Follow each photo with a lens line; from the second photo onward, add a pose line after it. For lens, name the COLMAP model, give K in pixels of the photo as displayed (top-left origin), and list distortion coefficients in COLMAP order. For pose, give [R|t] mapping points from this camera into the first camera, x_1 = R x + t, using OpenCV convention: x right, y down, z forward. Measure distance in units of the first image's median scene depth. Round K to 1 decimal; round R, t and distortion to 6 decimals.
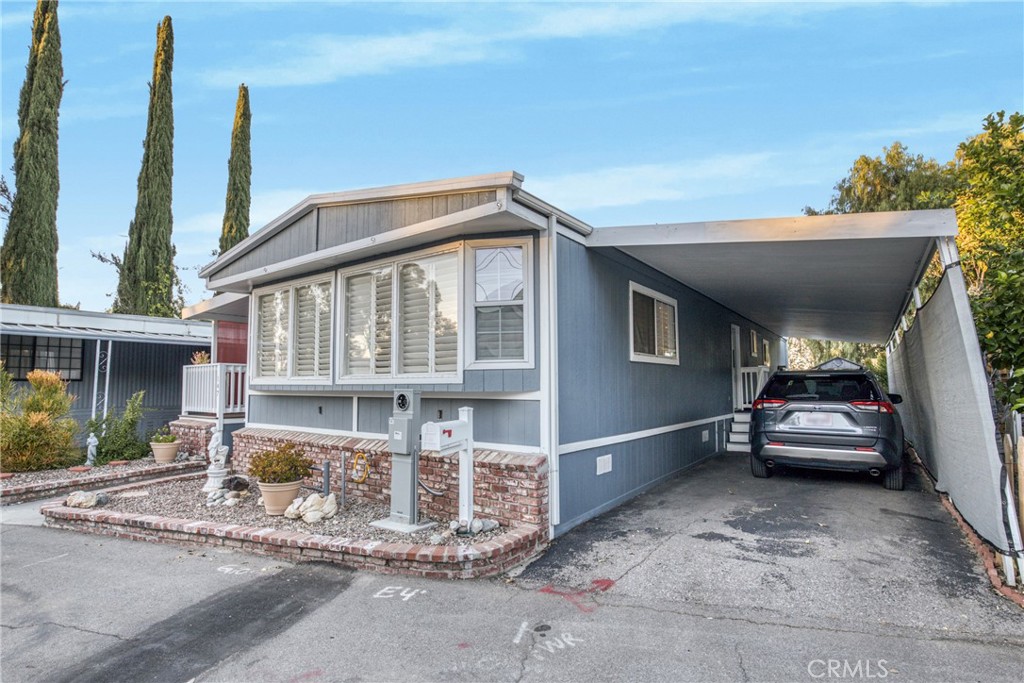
lens RADIAL K [[540.2, 0, 512.0], [0, 540.2, 341.5], [0, 0, 1]] dist [-0.001004, -0.000655]
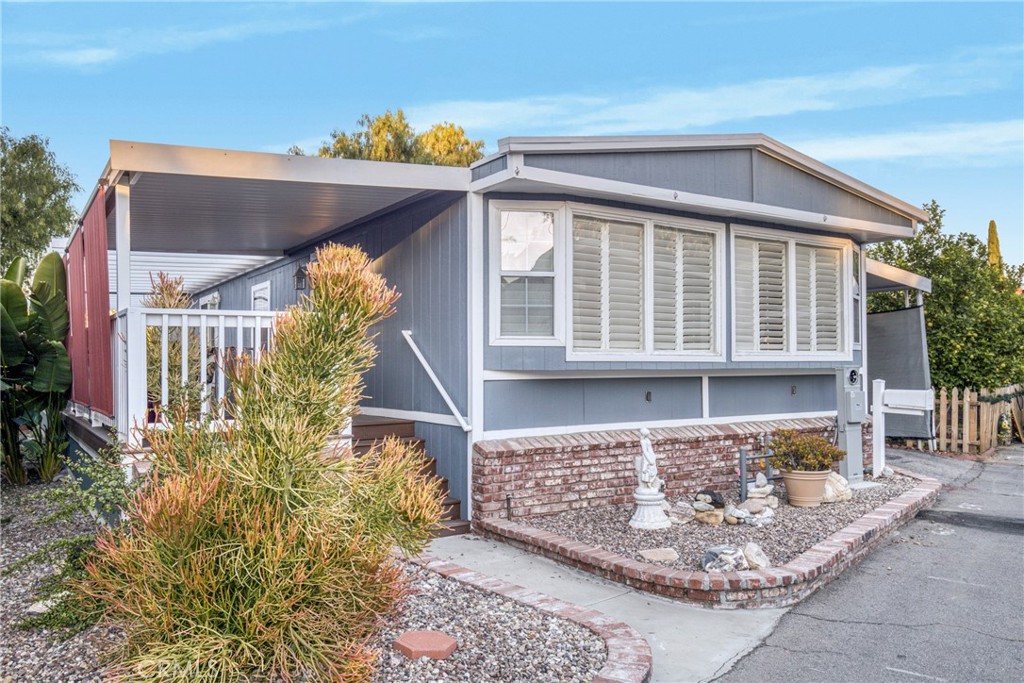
lens RADIAL K [[771.5, 0, 512.0], [0, 771.5, 341.5], [0, 0, 1]] dist [0.001044, 0.002960]
pose [[0.297467, 0.044637, 0.953688, -1.491203], [-0.064245, 0.997578, -0.026653, 0.097351], [-0.952568, -0.053341, 0.299614, 0.914406]]
